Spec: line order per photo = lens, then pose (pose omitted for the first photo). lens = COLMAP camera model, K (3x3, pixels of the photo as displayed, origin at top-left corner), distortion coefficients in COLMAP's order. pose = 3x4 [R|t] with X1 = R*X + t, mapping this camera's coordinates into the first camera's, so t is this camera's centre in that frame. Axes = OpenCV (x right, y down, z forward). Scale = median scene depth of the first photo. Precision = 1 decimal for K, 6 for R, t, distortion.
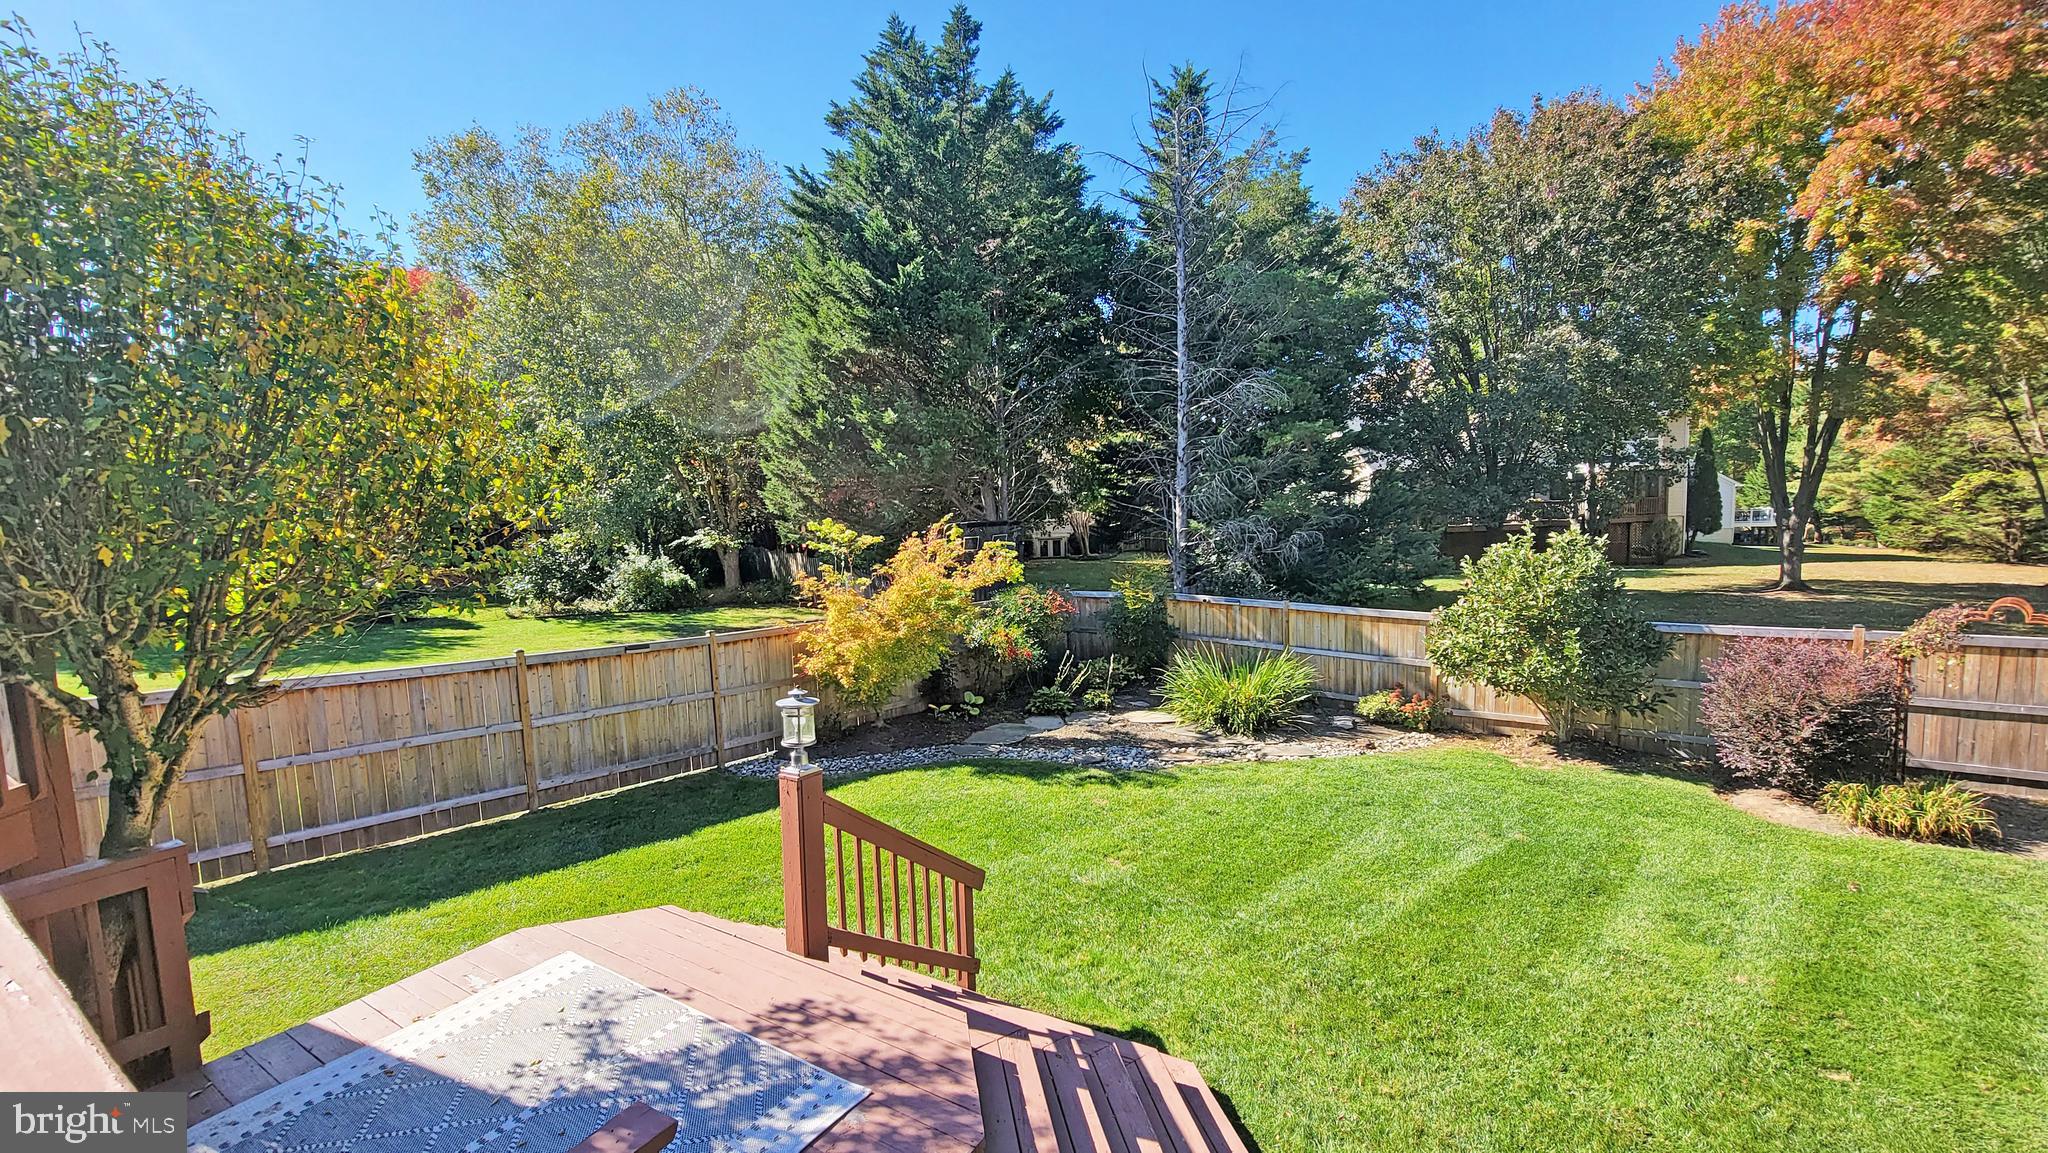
lens RADIAL K [[832.9, 0, 1021.1], [0, 832.9, 590.2], [0, 0, 1]] dist [-0.002623, -0.000366]
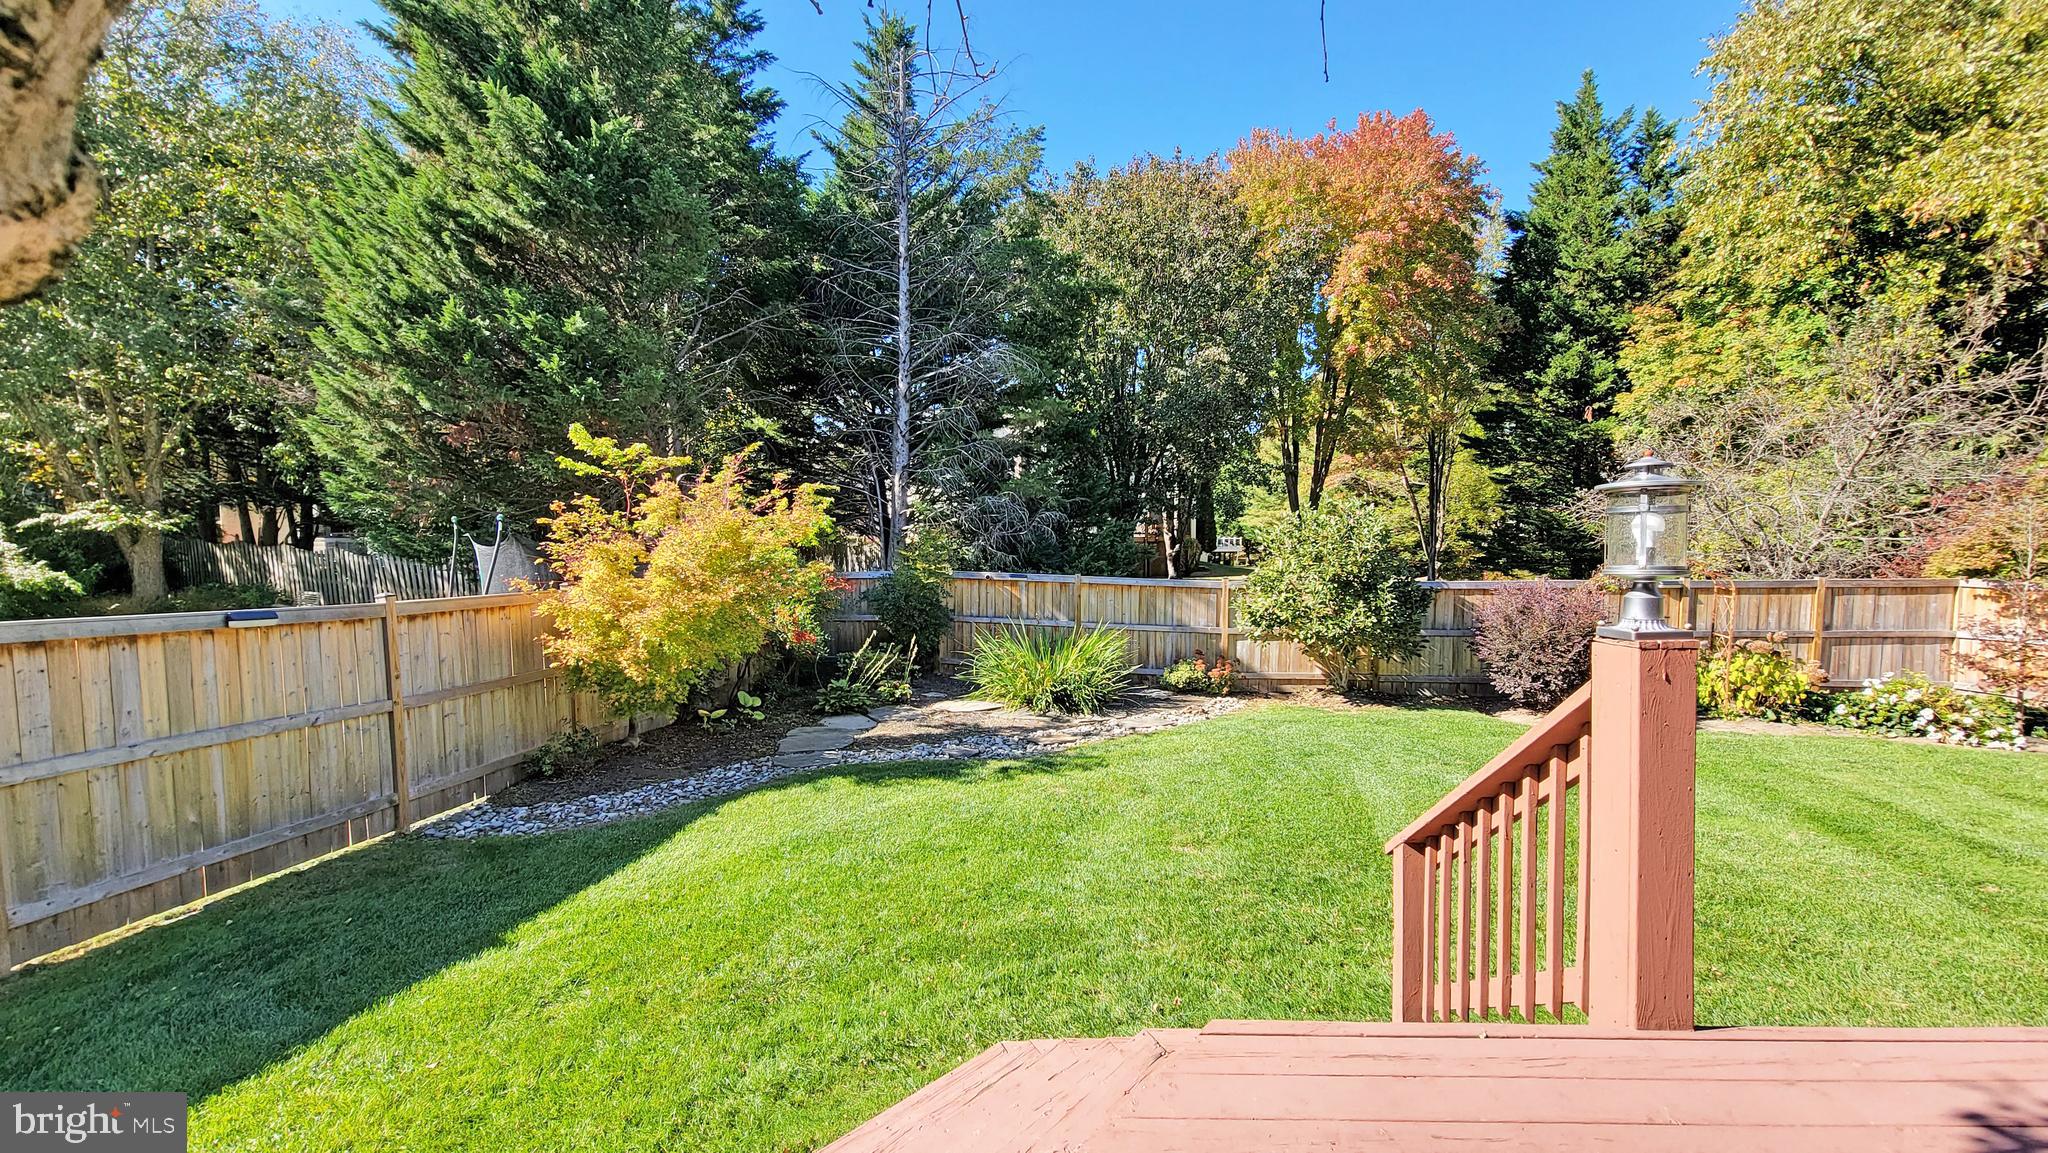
lens RADIAL K [[832.9, 0, 1023.7], [0, 832.9, 588.7], [0, 0, 1]] dist [-0.002623, -0.000366]
pose [[0.854018, -0.003939, 0.520228, -0.247786], [0.022198, 0.999337, -0.028874, 0.059705], [-0.519769, 0.036207, 0.853539, 0.238631]]
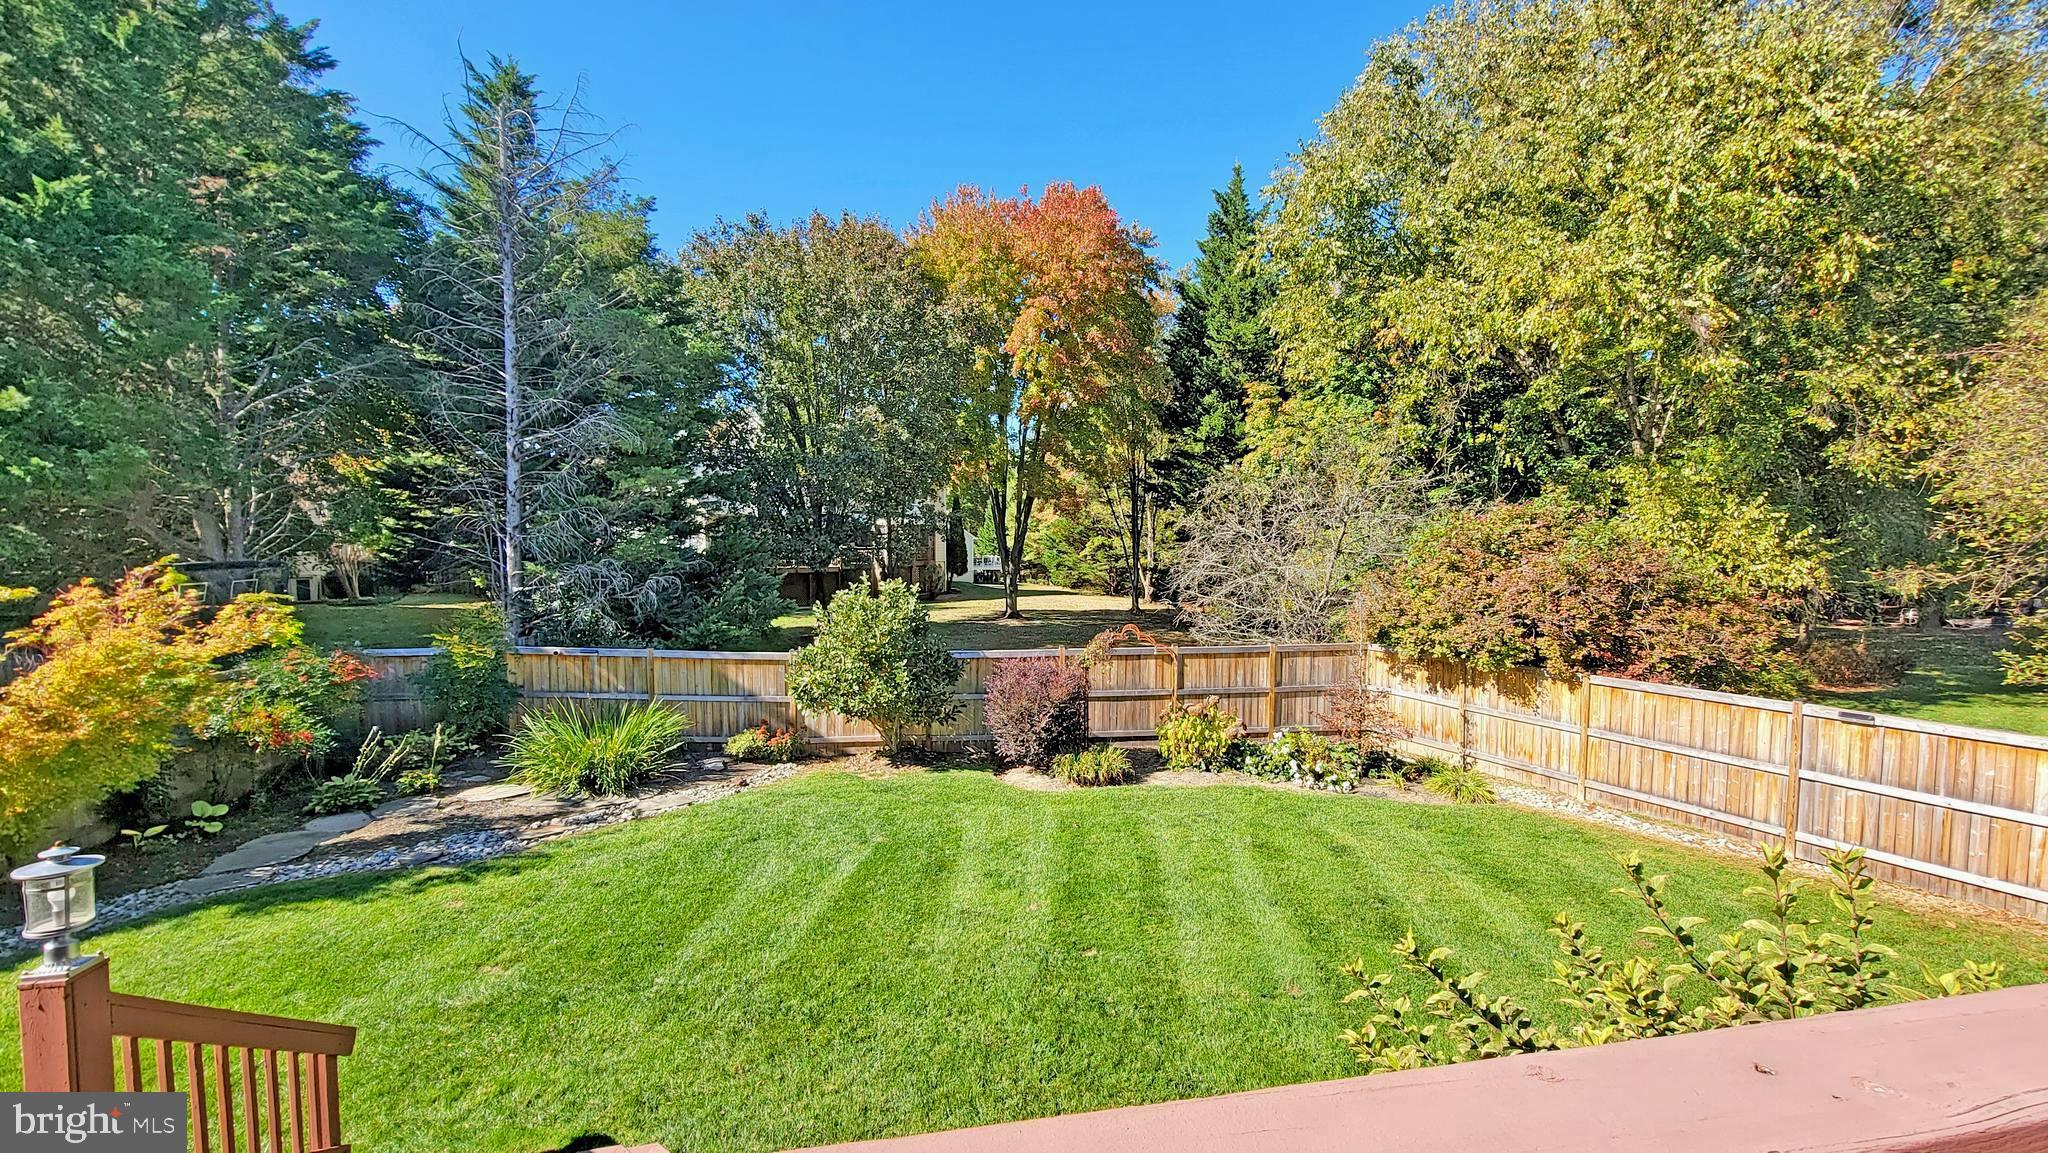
lens RADIAL K [[832.9, 0, 1017.8], [0, 832.9, 591.0], [0, 0, 1]] dist [-0.002623, -0.000366]
pose [[0.720153, -0.008889, 0.693758, -0.052901], [0.039002, 0.998855, -0.027688, -0.012134], [-0.692718, 0.046997, 0.719676, -0.009578]]
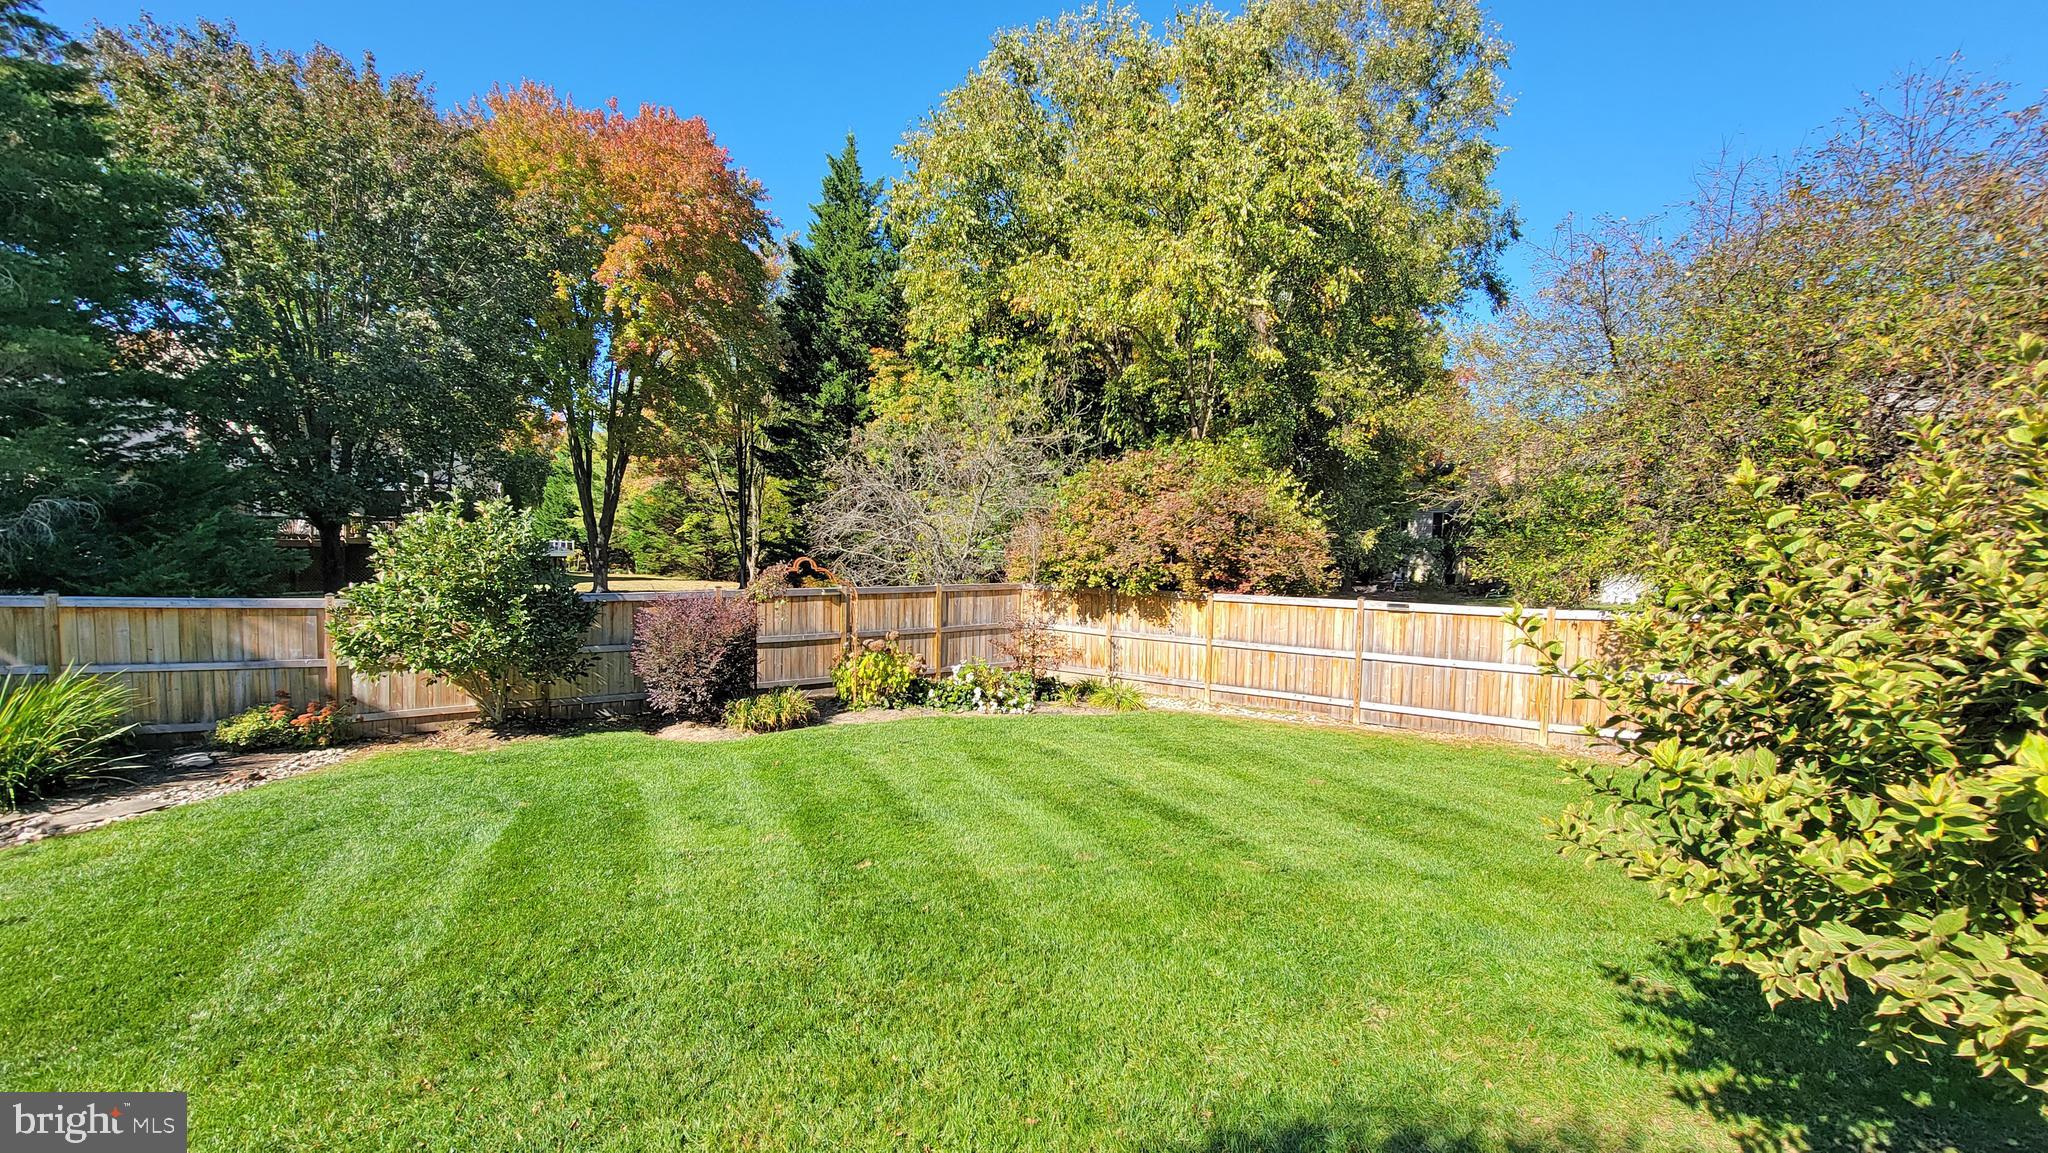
lens RADIAL K [[832.9, 0, 1016.9], [0, 832.9, 591.2], [0, 0, 1]] dist [-0.002623, -0.000366]
pose [[0.309369, -0.016254, 0.950803, -0.058160], [0.059129, 0.998248, -0.002174, 0.059440], [-0.949102, 0.056893, 0.309788, 0.117698]]
